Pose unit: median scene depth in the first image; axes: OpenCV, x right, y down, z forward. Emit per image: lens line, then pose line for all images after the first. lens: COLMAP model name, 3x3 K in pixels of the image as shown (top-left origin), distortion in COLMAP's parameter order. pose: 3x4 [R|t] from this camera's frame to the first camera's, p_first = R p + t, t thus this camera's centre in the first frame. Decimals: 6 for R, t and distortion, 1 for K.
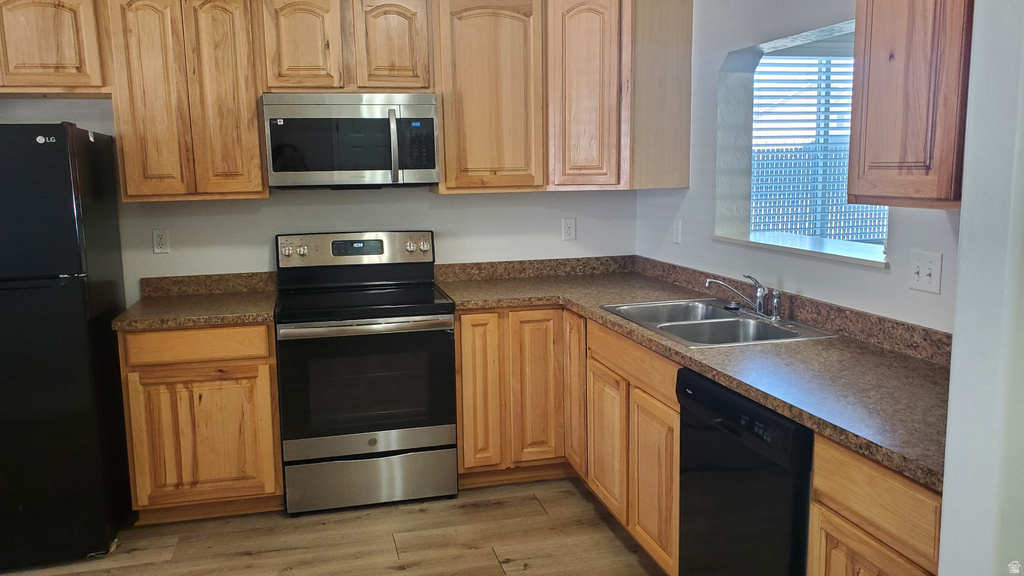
lens RADIAL K [[772.1, 0, 492.9], [0, 772.1, 292.8], [0, 0, 1]] dist [0.008670, -0.006200]
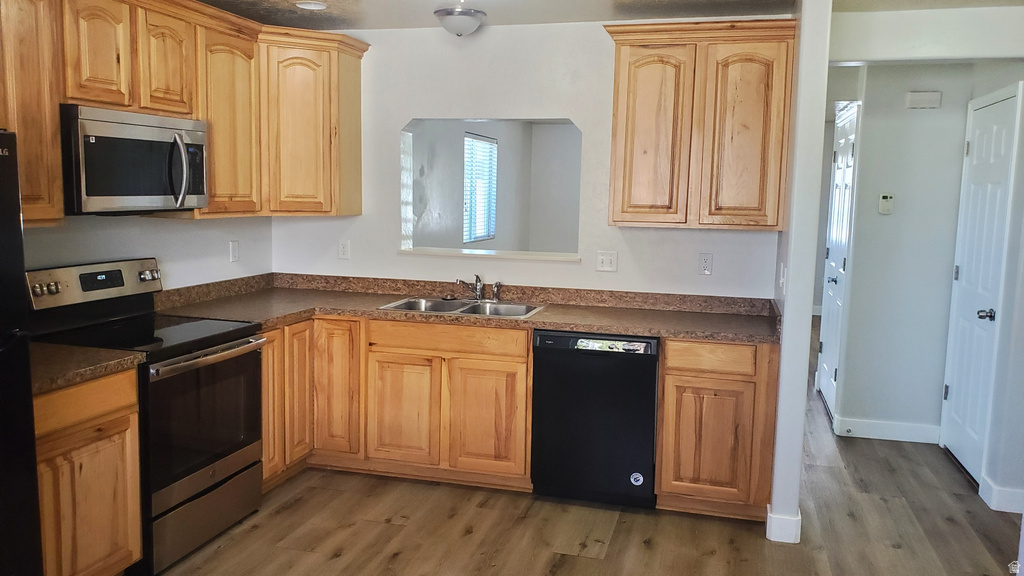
lens RADIAL K [[772.1, 0, 492.9], [0, 772.1, 292.8], [0, 0, 1]] dist [0.008670, -0.006200]
pose [[0.524356, -0.085241, 0.847222, -0.808655], [0.109483, 0.993467, 0.032195, -0.027754], [-0.844432, 0.075875, 0.530262, 0.169032]]
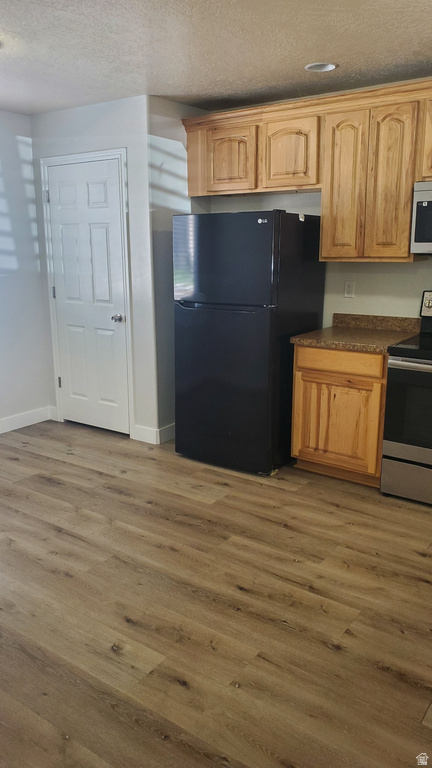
lens RADIAL K [[577.5, 0, 216.0], [0, 577.5, 384.0], [0, 0, 1]] dist [0.002583, -0.003881]
pose [[0.663639, 0.194609, -0.722295, 0.260190], [-0.127668, 0.980866, 0.146977, -0.021160], [0.737078, -0.005326, 0.675786, 0.078412]]
